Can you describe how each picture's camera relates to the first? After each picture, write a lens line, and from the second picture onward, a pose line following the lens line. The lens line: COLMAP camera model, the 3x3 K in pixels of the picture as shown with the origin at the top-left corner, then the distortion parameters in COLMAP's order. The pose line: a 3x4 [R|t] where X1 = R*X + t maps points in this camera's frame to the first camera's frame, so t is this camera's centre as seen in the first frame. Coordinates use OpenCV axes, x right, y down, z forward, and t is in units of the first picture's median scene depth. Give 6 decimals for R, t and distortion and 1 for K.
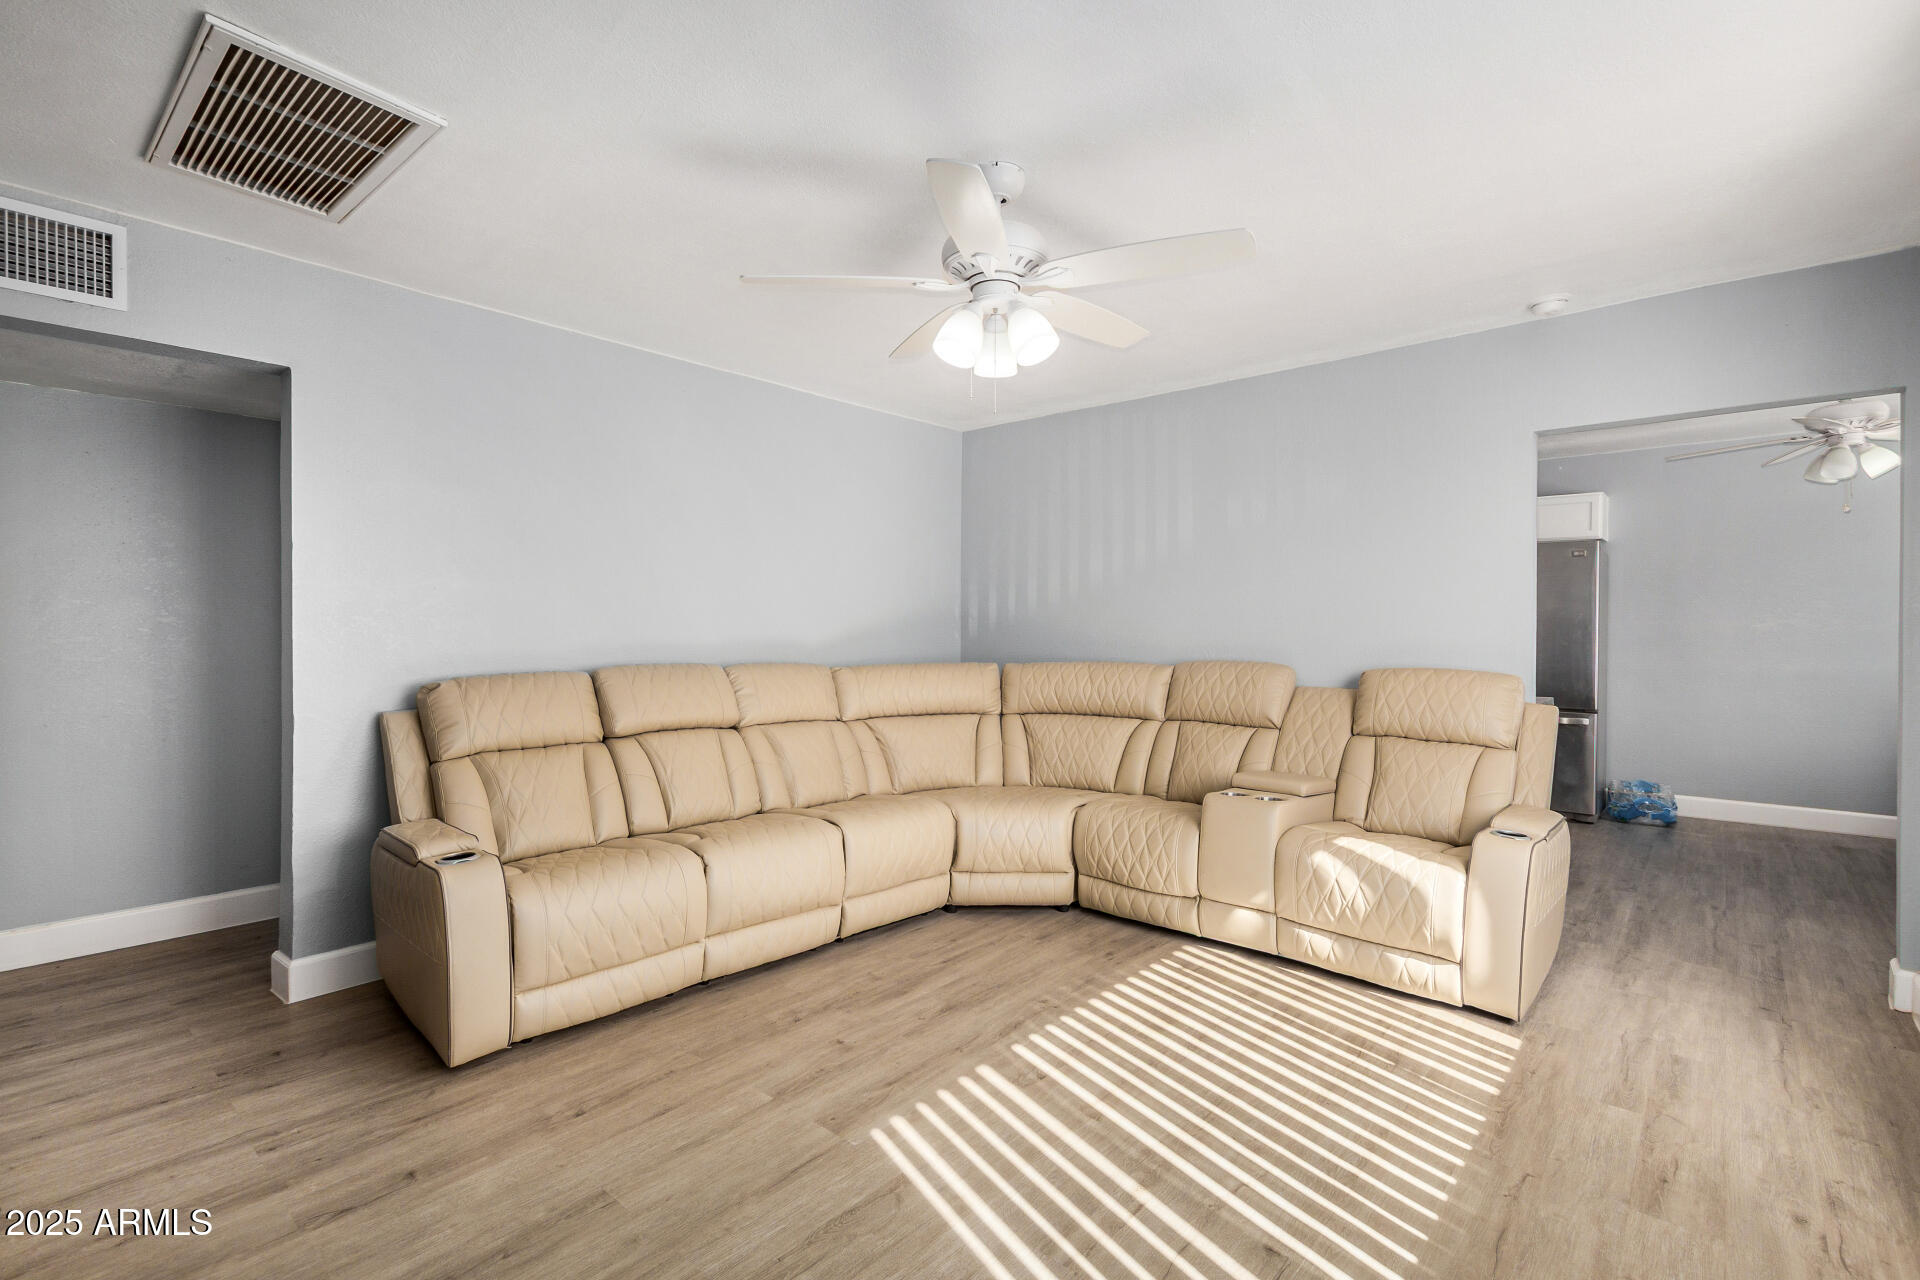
lens RADIAL K [[878.9, 0, 966.3], [0, 878.9, 649.2], [0, 0, 1]] dist [0.011900, -0.006193]
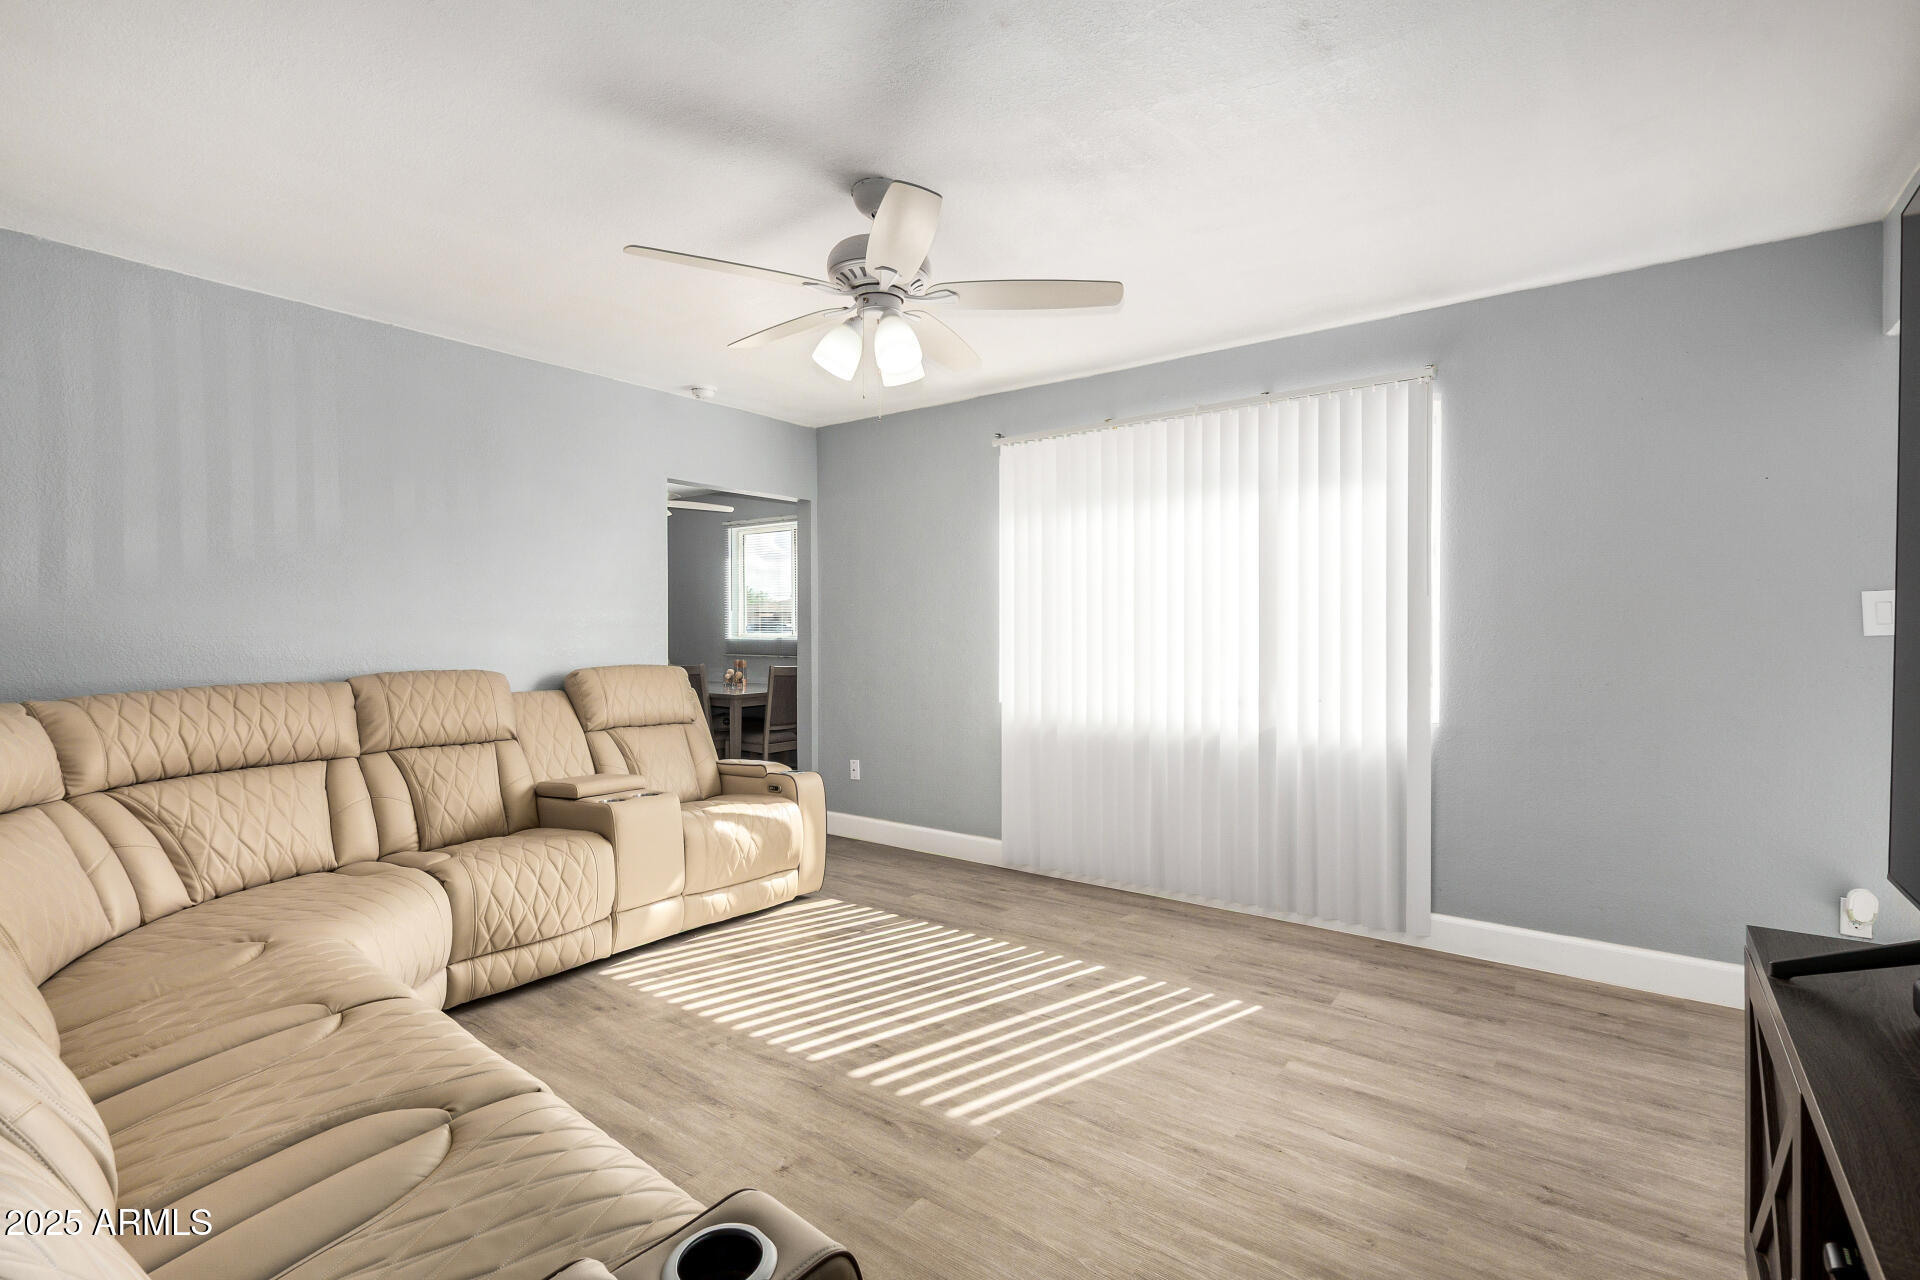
lens RADIAL K [[878.9, 0, 957.8], [0, 878.9, 628.7], [0, 0, 1]] dist [0.011900, -0.006193]
pose [[-0.075046, -0.000718, 0.997180, -0.934874], [0.024658, 0.999693, 0.002575, -0.028696], [-0.996875, 0.024782, -0.075005, 0.894683]]
